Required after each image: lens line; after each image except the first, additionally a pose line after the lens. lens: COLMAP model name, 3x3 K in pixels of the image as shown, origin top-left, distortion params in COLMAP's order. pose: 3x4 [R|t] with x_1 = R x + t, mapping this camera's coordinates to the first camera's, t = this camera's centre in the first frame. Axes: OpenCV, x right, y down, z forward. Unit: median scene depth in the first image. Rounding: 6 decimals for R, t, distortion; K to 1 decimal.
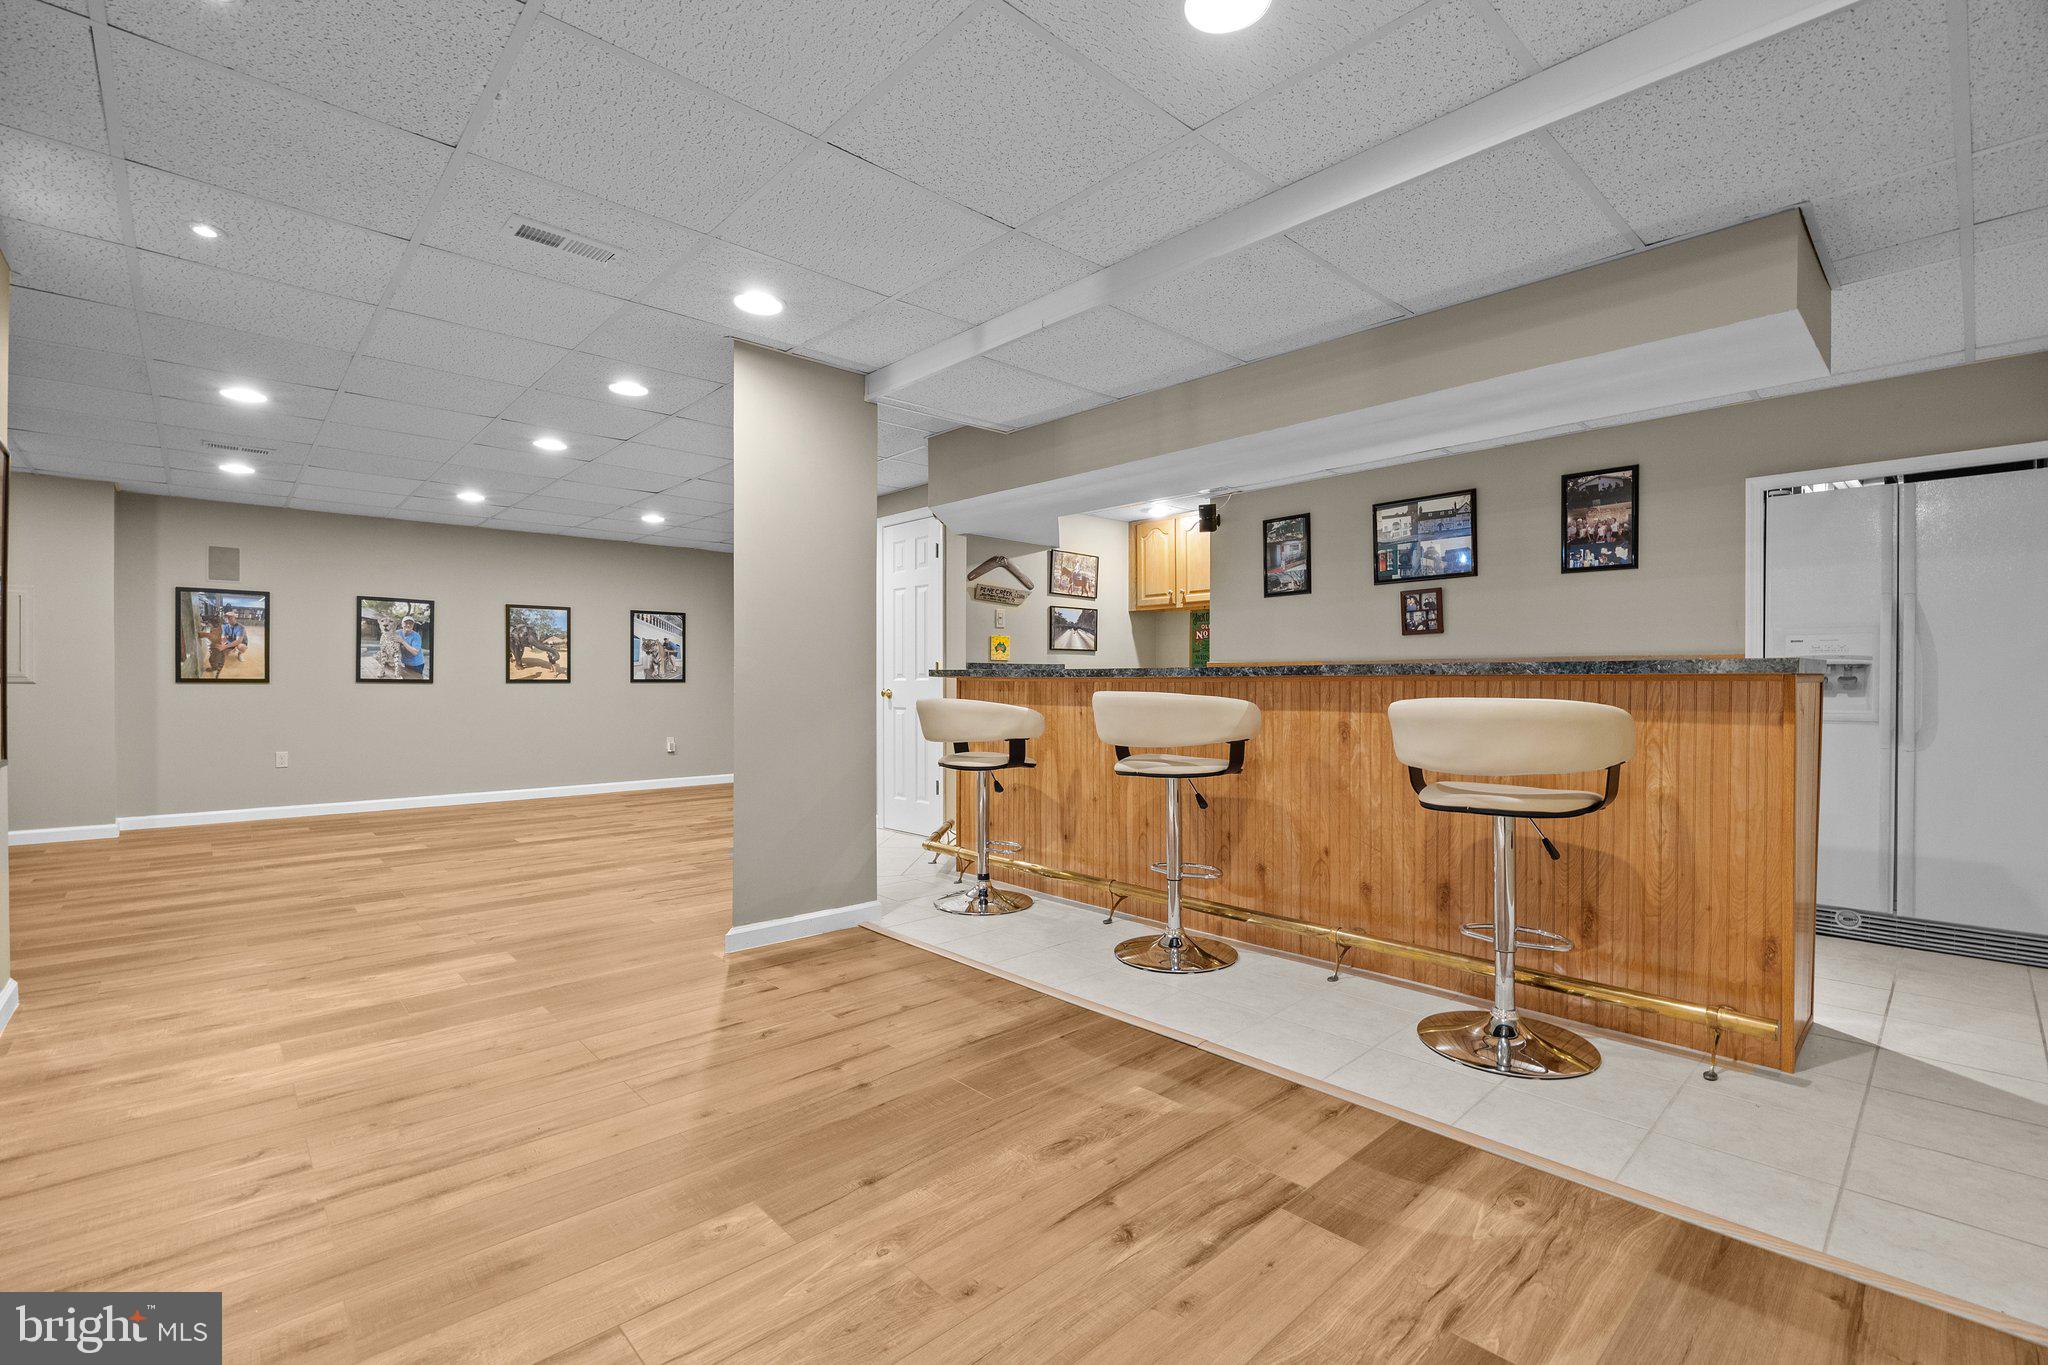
lens RADIAL K [[900.3, 0, 1032.6], [0, 900.3, 681.0], [0, 0, 1]] dist [-0.003640, -0.000585]
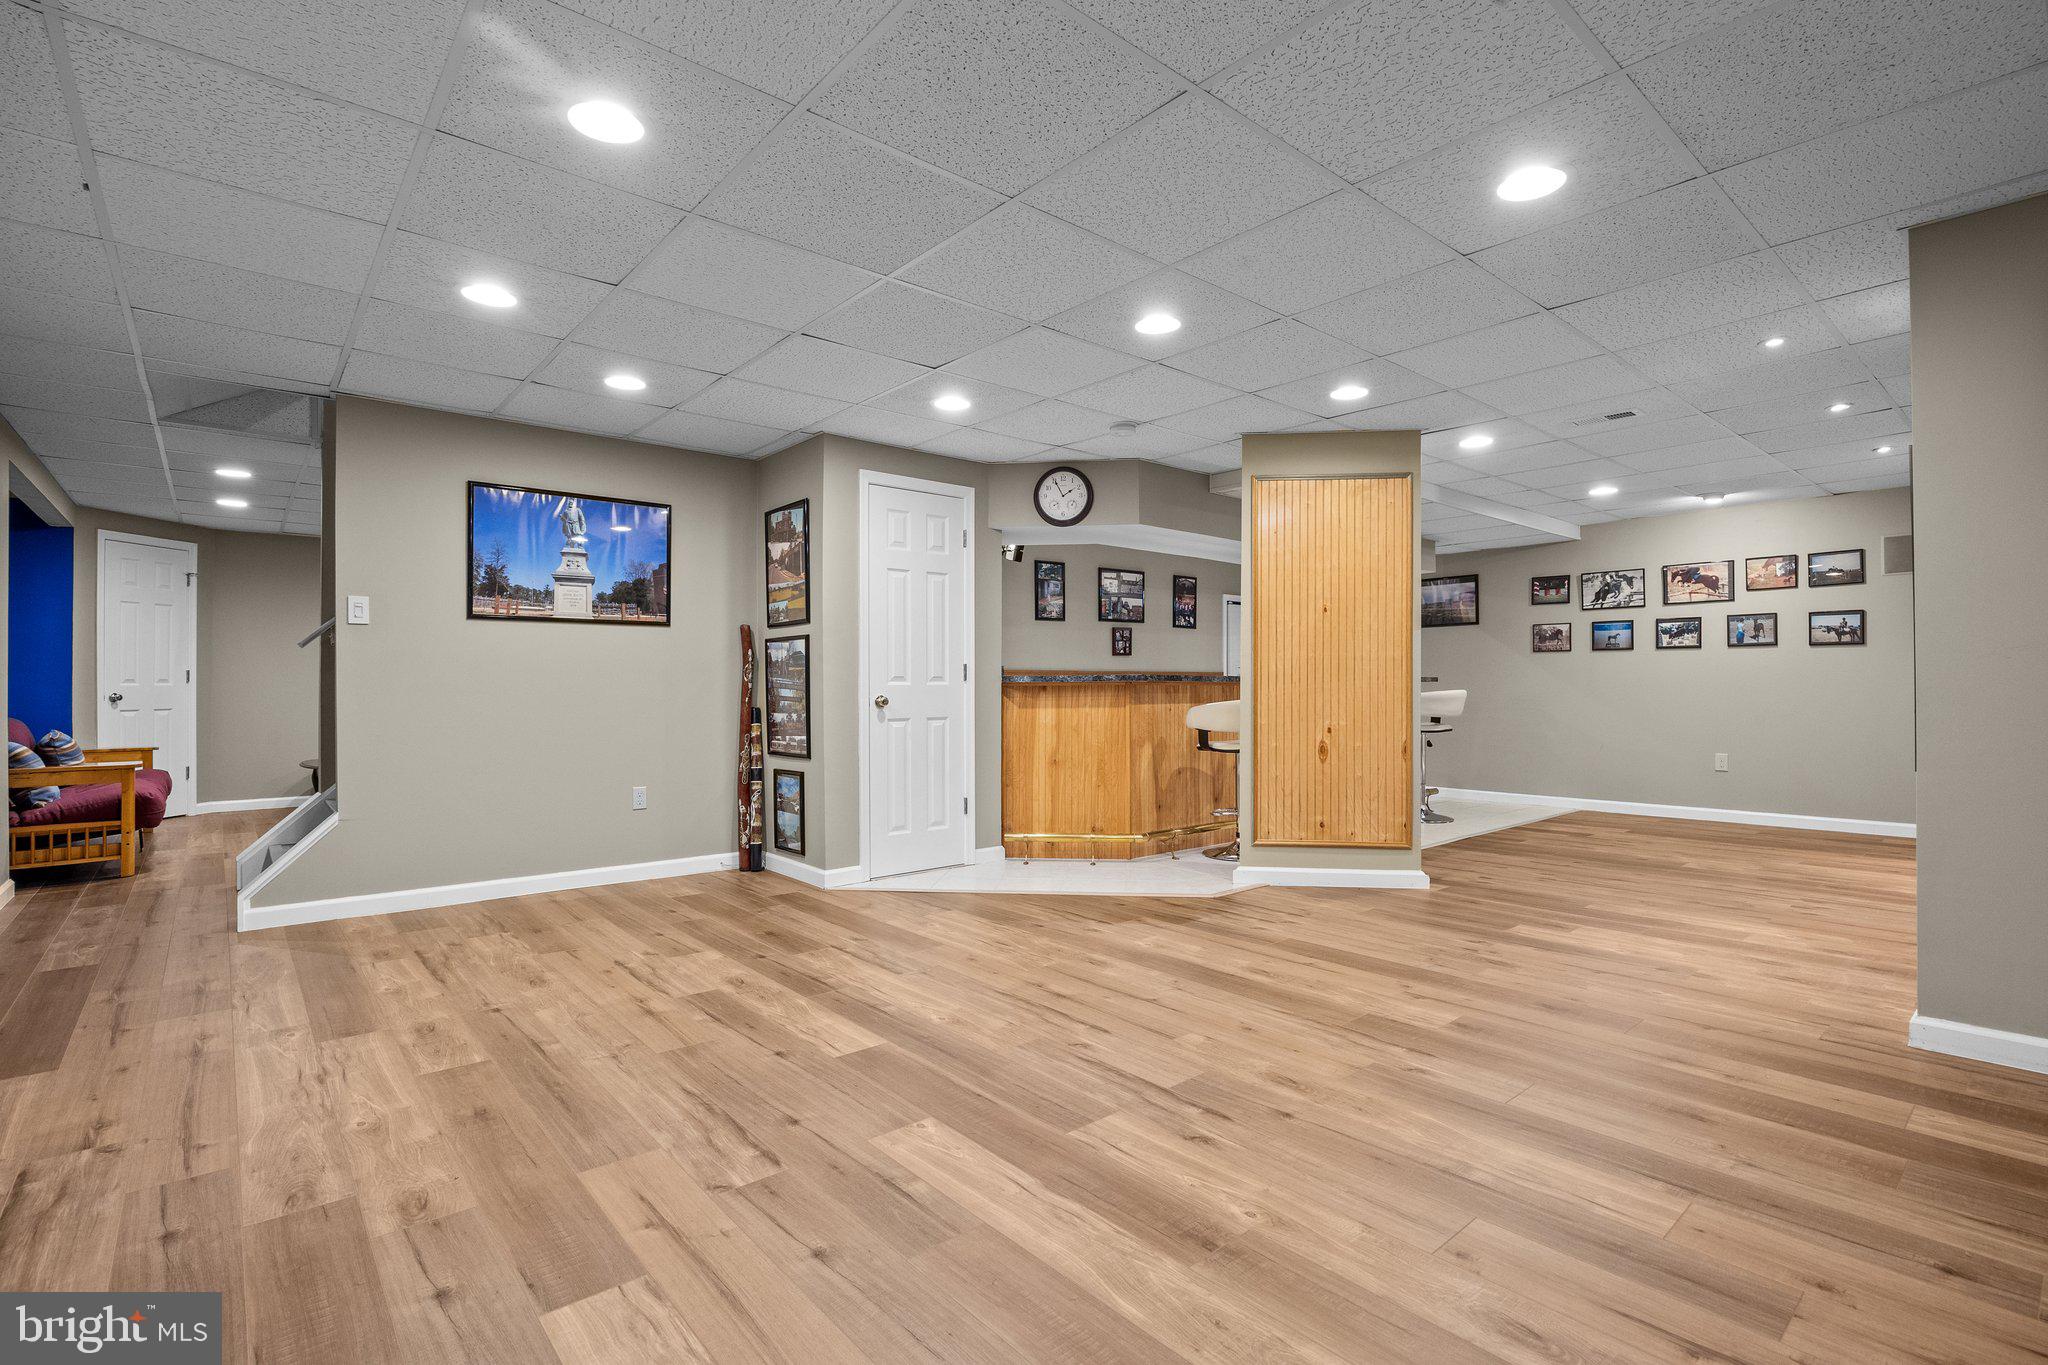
lens RADIAL K [[945.5, 0, 1032.6], [0, 945.5, 684.7], [0, 0, 1]] dist [-0.004280, -0.000237]
pose [[0.039583, -0.000326, 0.999216, -1.251429], [0.002414, 0.999997, 0.000230, -0.000855], [-0.999213, 0.002403, 0.039583, 1.089888]]
